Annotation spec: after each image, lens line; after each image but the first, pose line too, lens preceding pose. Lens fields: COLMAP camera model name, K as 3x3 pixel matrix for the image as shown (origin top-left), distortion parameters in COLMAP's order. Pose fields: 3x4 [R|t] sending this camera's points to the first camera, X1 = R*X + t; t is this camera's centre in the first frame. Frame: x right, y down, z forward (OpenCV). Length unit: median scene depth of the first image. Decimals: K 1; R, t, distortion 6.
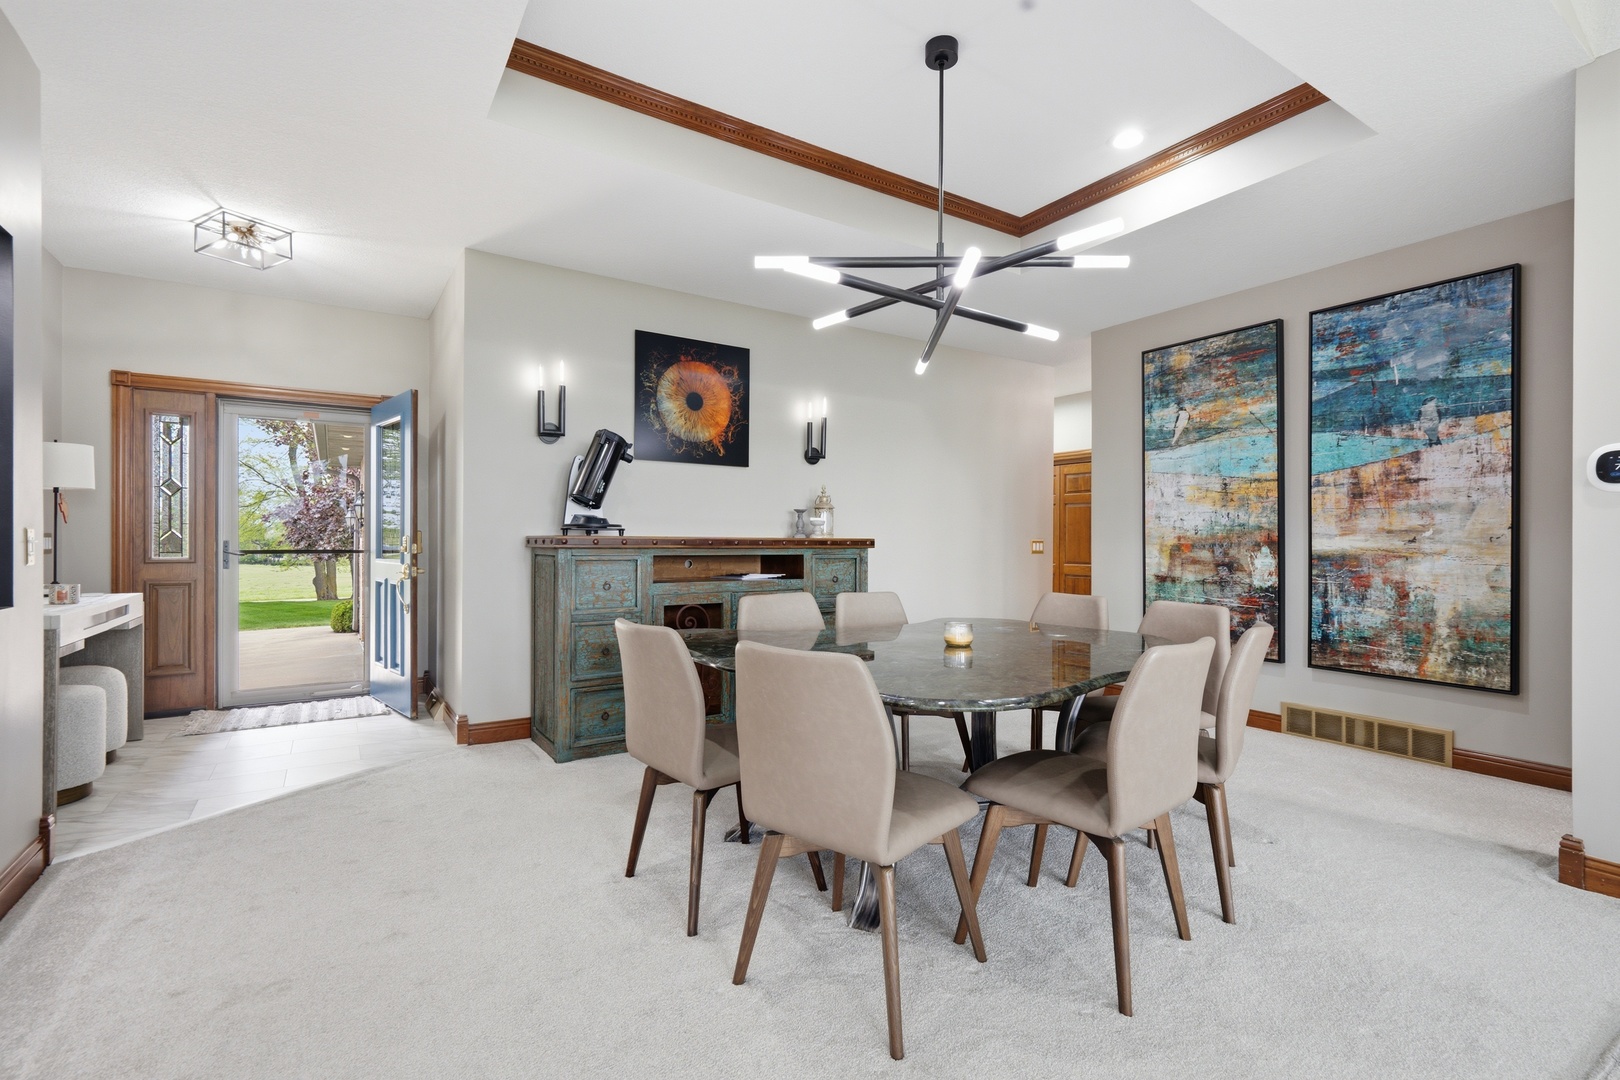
lens RADIAL K [[748.5, 0, 823.6], [0, 748.5, 550.8], [0, 0, 1]] dist [-0.002860, 0.000954]
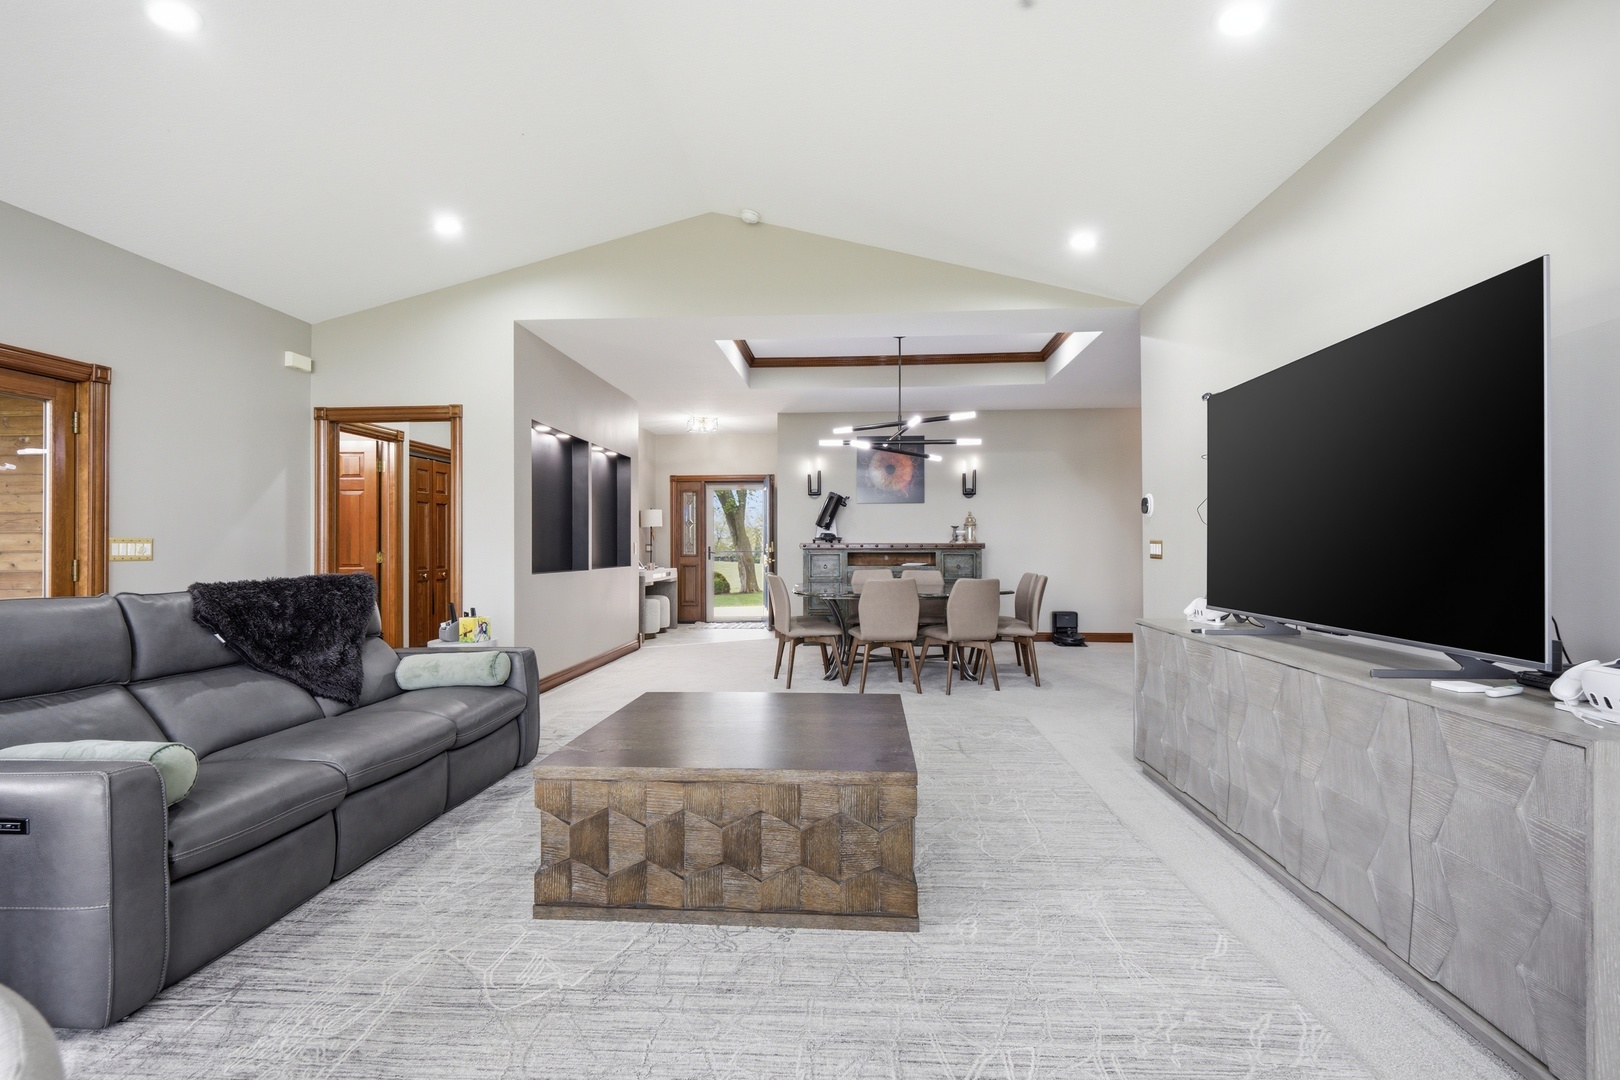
lens RADIAL K [[748.5, 0, 809.0], [0, 748.5, 542.1], [0, 0, 1]] dist [-0.002860, 0.000954]
pose [[0.795242, -0.009679, -0.606215, 0.860930], [-0.000403, 0.999864, -0.016493, 0.010590], [0.606292, 0.013360, 0.795130, -0.644470]]
